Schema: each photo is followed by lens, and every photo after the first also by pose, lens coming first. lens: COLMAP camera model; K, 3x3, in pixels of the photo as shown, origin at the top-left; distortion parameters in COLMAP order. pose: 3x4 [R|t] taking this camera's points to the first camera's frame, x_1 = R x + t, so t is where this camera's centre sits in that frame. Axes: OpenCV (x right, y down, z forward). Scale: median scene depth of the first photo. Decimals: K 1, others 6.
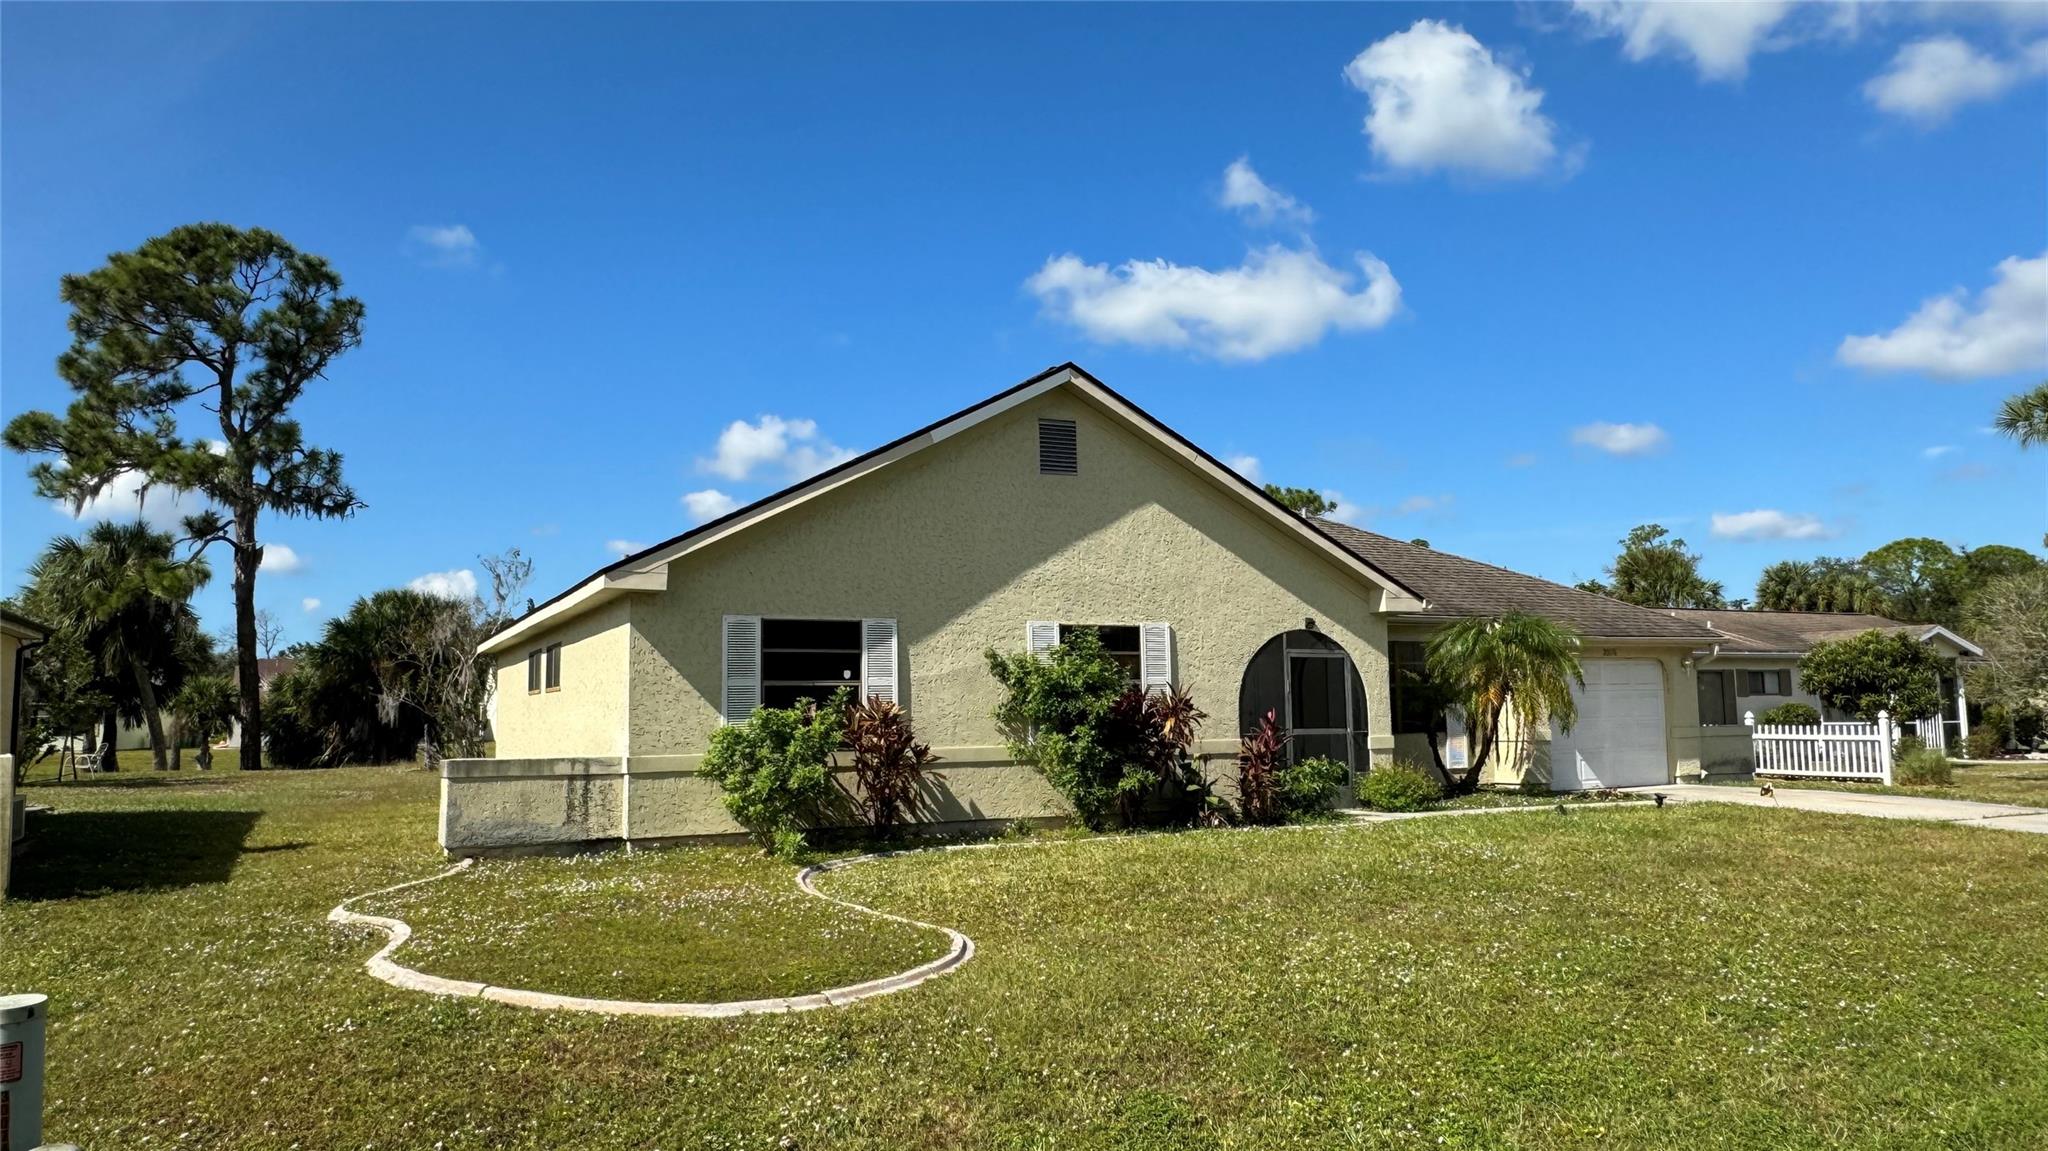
lens RADIAL K [[1339.4, 0, 1024.0], [0, 1339.4, 575.5], [0, 0, 1]] dist [-0.002934, -0.001168]
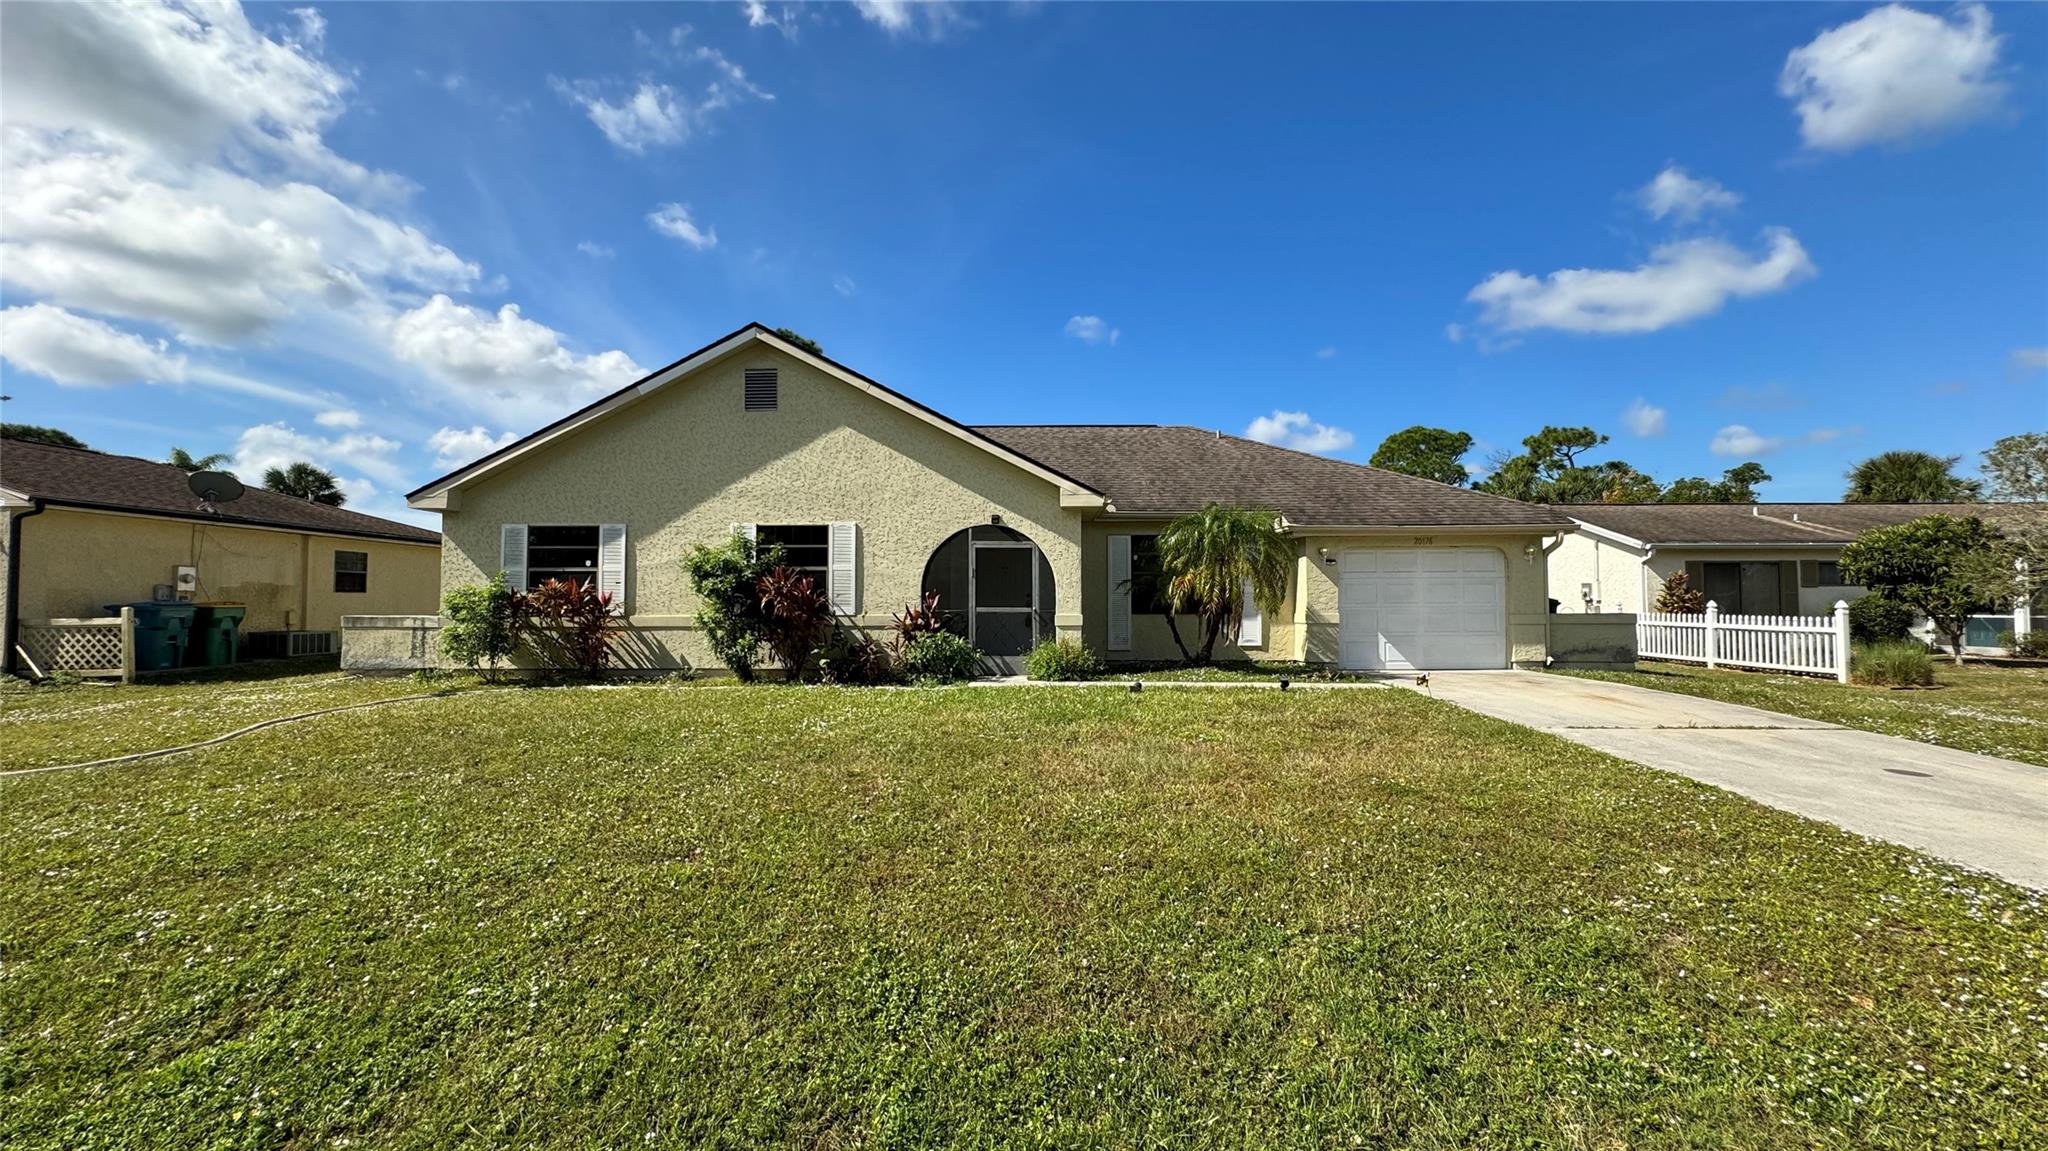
lens RADIAL K [[817.6, 0, 1025.5], [0, 817.6, 573.3], [0, 0, 1]] dist [-0.000919, 0.000172]
pose [[0.888429, -0.004878, -0.458988, 0.579407], [0.036909, 0.997465, 0.060840, 0.041113], [0.457527, -0.070993, 0.886357, 0.370512]]
